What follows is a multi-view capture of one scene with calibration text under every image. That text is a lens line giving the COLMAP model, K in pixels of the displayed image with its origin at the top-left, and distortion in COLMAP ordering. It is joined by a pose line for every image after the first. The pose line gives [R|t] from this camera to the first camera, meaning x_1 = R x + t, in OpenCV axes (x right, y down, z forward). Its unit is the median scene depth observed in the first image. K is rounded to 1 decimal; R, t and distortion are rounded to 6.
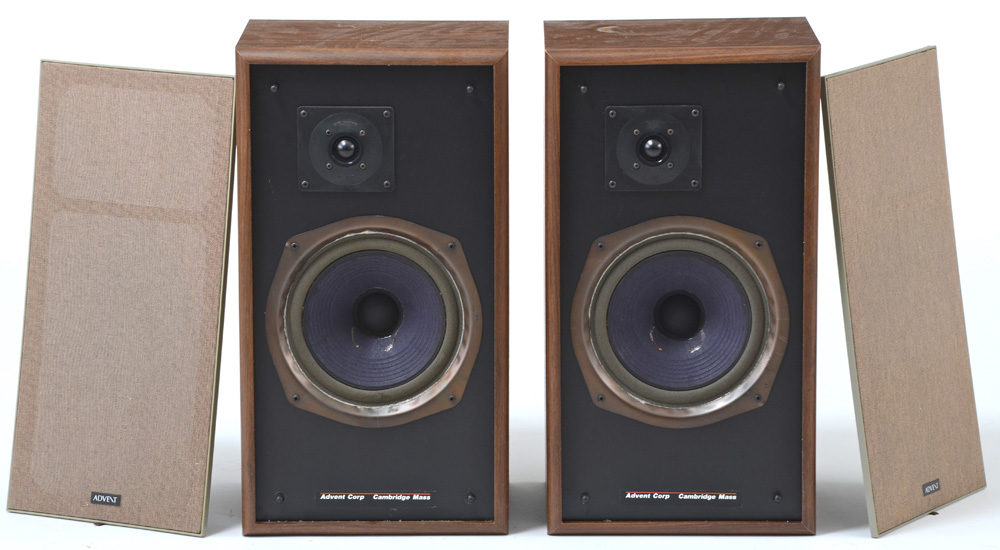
lens RADIAL K [[4383.1, 0, 429.1], [0, 4383.1, 273.9], [0, 0, 1]] dist [1.294611, 0.000000]
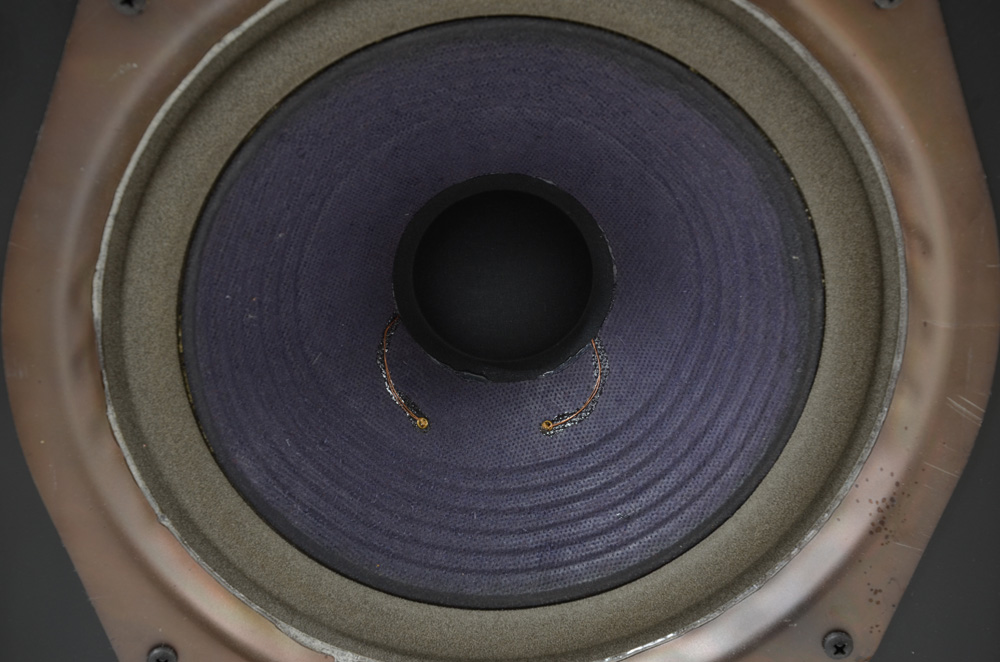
lens RADIAL K [[2555.8, 0, 498.2], [0, 2555.8, 329.8], [0, 0, 1]] dist [0.431060, 0.000000]
pose [[0.997132, -0.010115, 0.075003, 0.046718], [-0.005453, 0.978852, 0.204497, -0.015810], [-0.075485, -0.204320, 0.975989, 0.873268]]
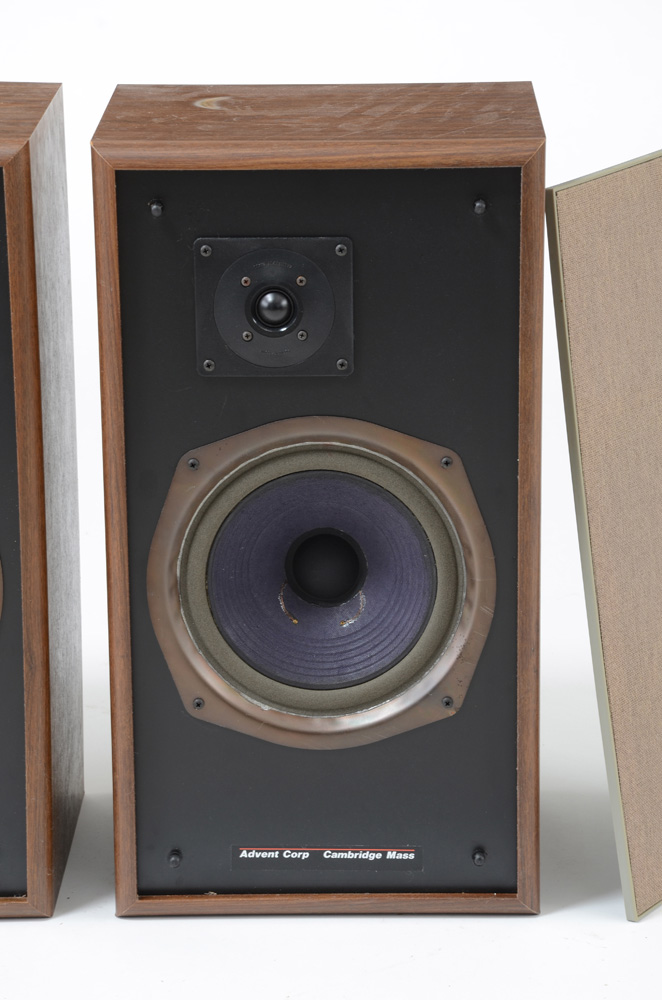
lens RADIAL K [[3450.7, 0, 332.4], [0, 3450.7, 494.2], [0, 0, 1]] dist [0.988236, 0.000000]
pose [[0.999997, -0.000828, -0.002091, 0.059296], [0.000999, 0.996545, 0.083050, -0.042102], [0.002015, -0.083052, 0.996543, 0.514336]]
